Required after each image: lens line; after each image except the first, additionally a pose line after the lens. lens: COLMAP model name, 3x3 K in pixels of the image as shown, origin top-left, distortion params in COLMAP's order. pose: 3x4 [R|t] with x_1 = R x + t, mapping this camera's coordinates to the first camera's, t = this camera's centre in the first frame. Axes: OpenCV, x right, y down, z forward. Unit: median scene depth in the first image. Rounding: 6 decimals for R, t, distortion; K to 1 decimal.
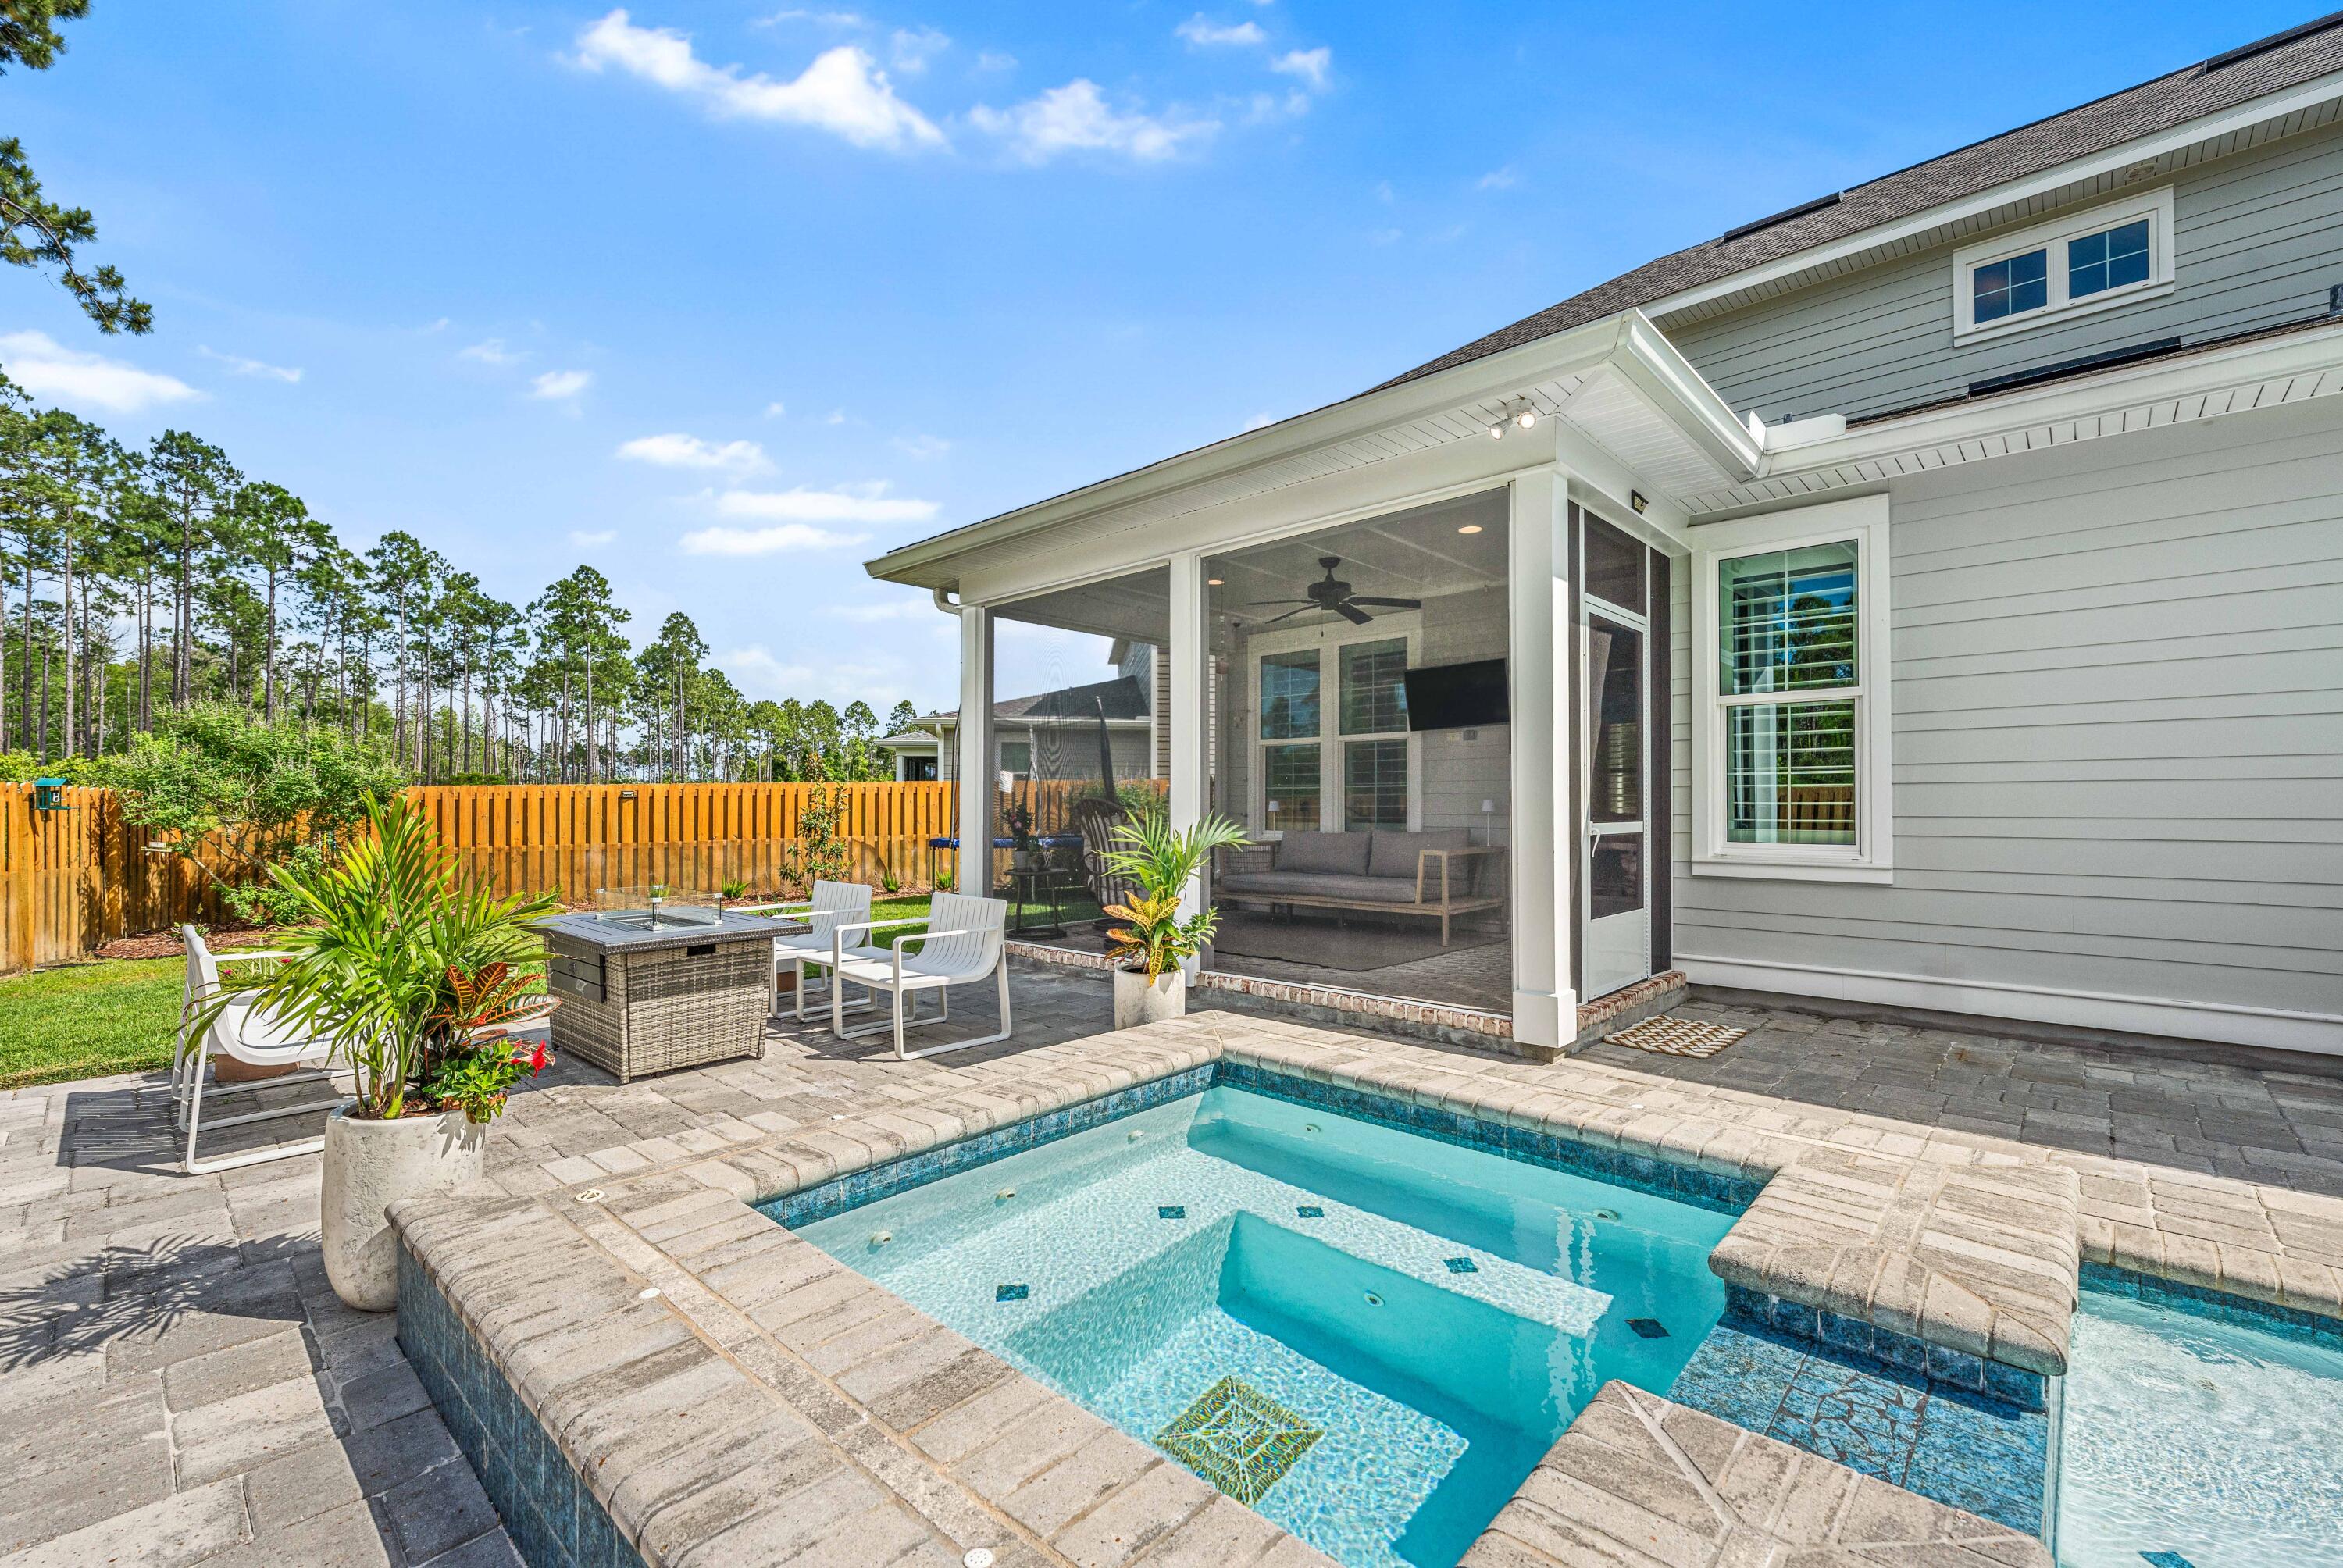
lens RADIAL K [[960.2, 0, 1176.6], [0, 960.2, 785.4], [0, 0, 1]] dist [0.001216, -0.000468]
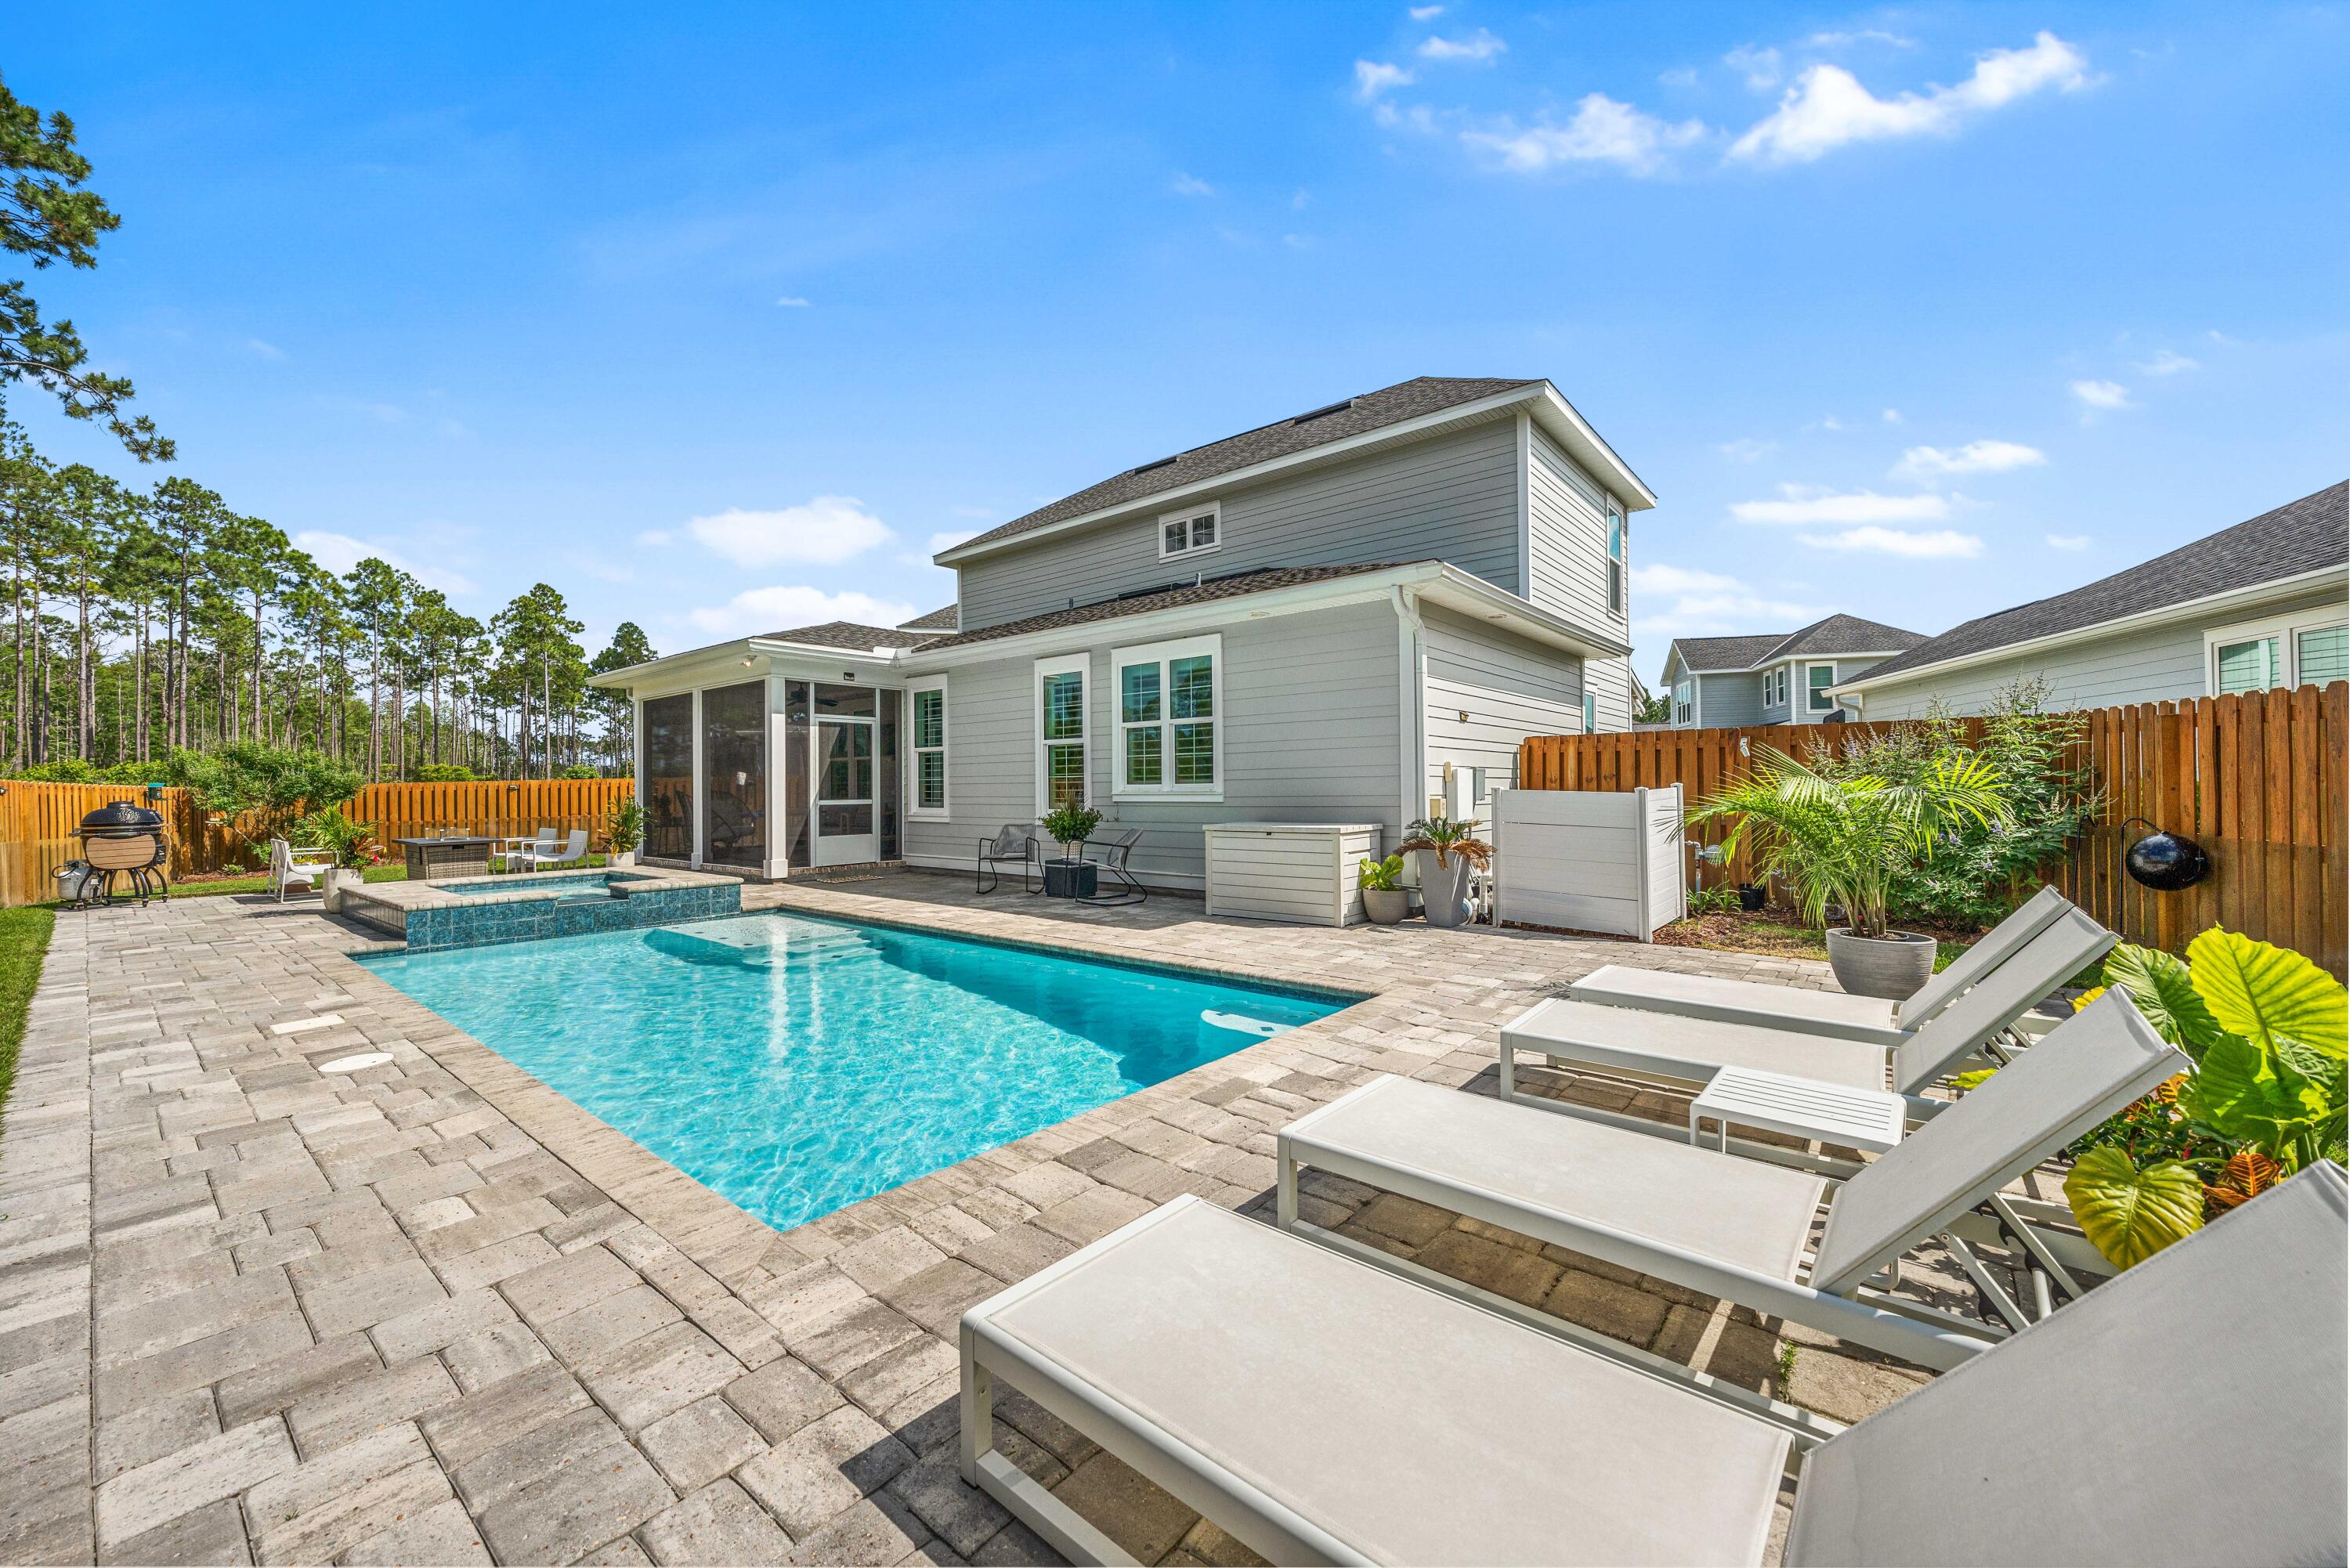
lens RADIAL K [[856.7, 0, 1161.5], [0, 856.7, 775.9], [0, 0, 1]] dist [0.000546, 0.000223]
pose [[0.998289, -0.007407, 0.058005, 0.108946], [0.006807, 0.999921, 0.010531, -0.004237], [-0.058078, -0.010118, 0.998261, -0.125228]]
